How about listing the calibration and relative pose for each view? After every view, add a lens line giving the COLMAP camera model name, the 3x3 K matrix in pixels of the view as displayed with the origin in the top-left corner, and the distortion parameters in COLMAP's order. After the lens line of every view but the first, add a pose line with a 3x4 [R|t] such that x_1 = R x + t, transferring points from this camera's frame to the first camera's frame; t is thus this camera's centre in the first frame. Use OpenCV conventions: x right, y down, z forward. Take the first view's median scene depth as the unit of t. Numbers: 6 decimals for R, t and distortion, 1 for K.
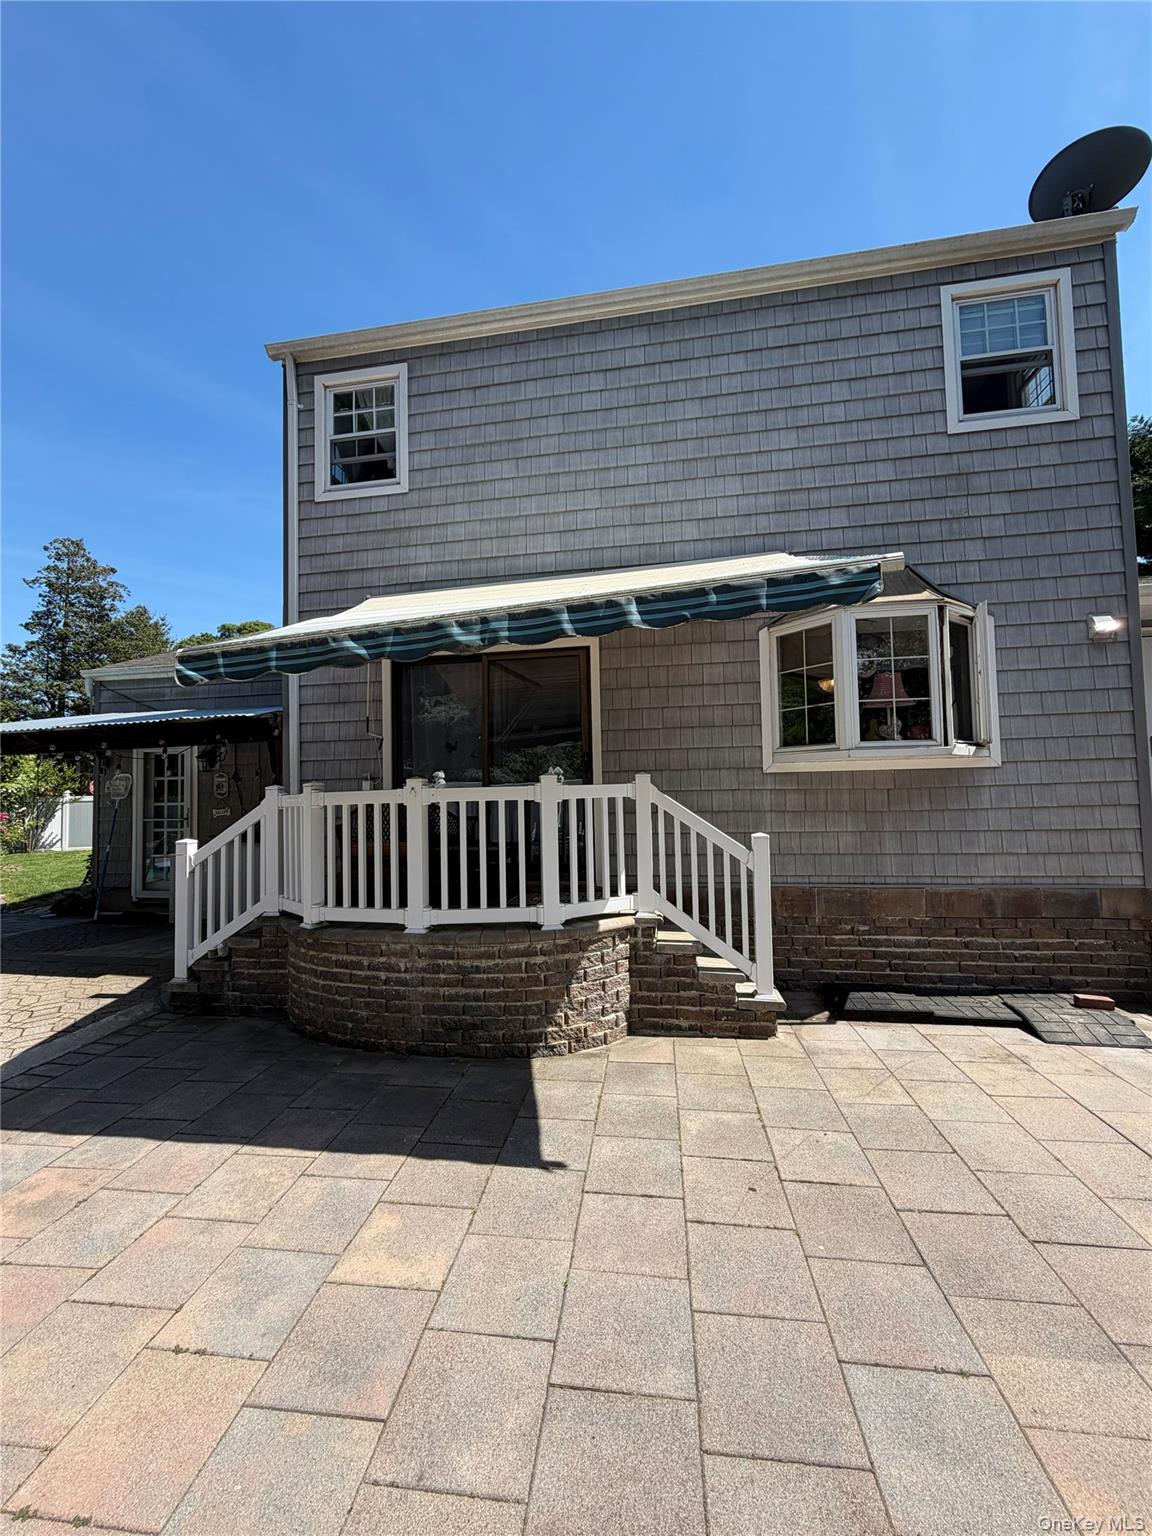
lens RADIAL K [[614.2, 0, 571.8], [0, 614.2, 766.4], [0, 0, 1]] dist [-0.000525, 0.000173]
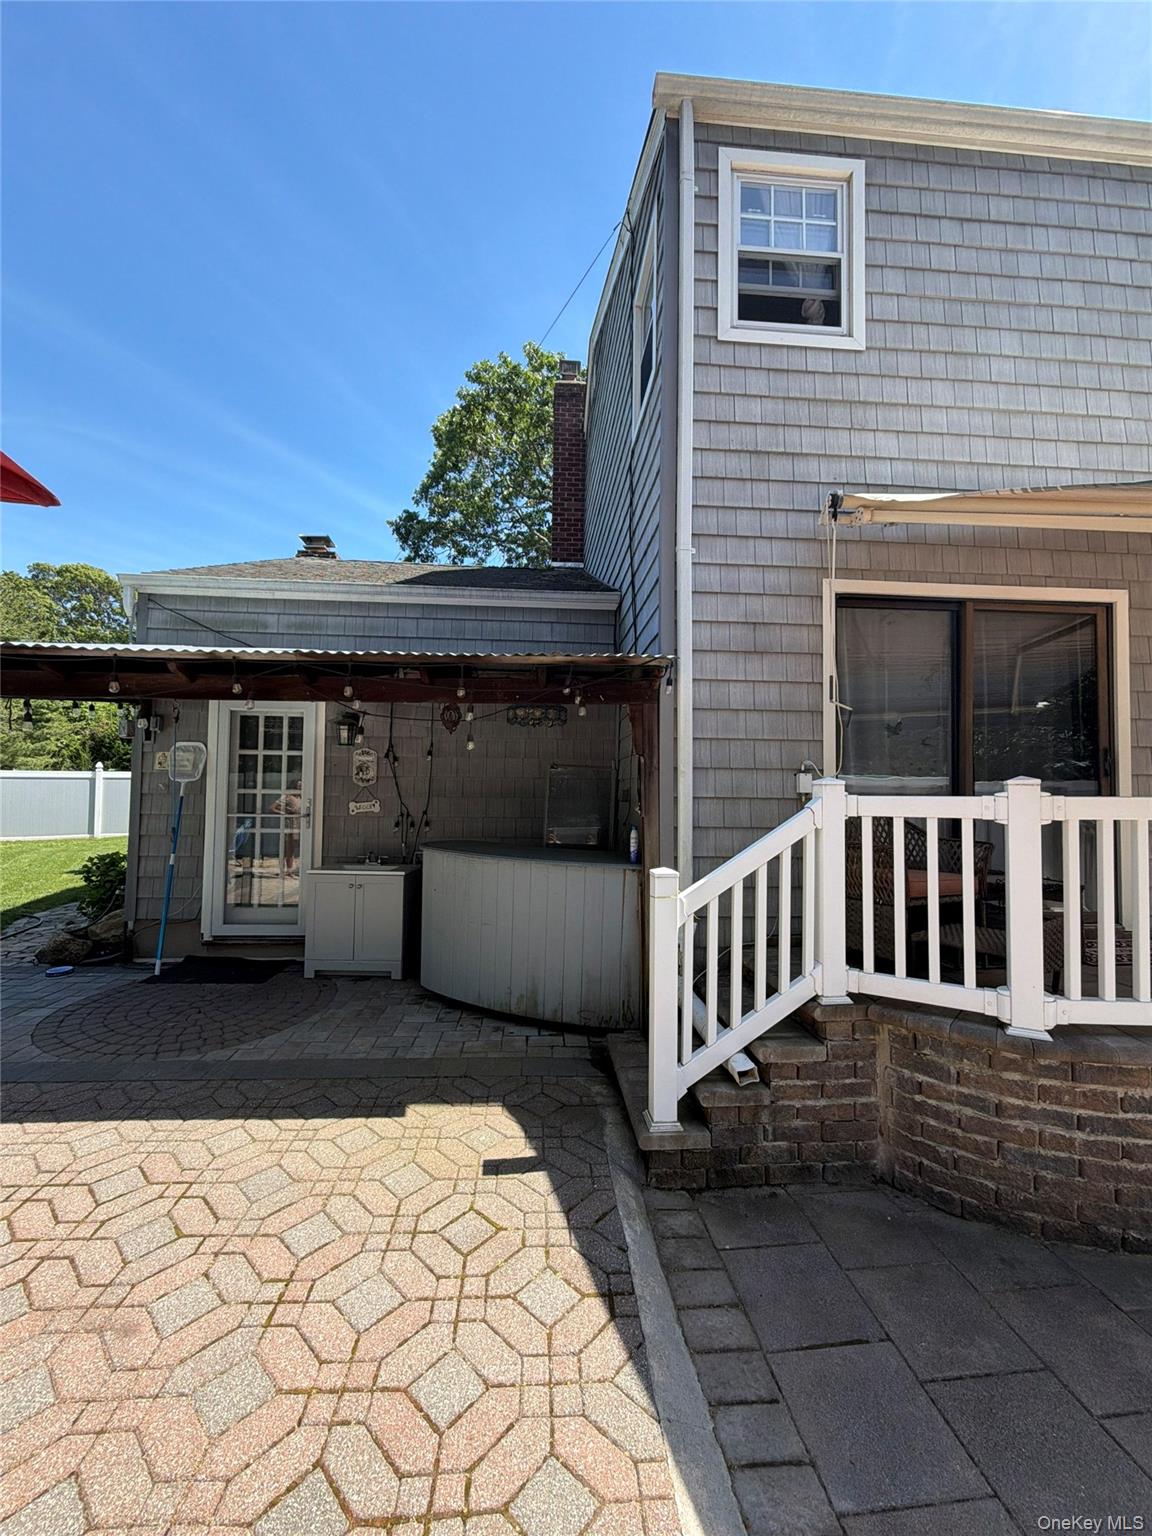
lens RADIAL K [[614.2, 0, 574.7], [0, 614.2, 767.5], [0, 0, 1]] dist [-0.000525, 0.000173]
pose [[0.970132, 0.043718, 0.238604, -0.719882], [-0.046030, 0.998932, 0.004126, 0.025342], [-0.238169, -0.014986, 0.971108, 0.411561]]
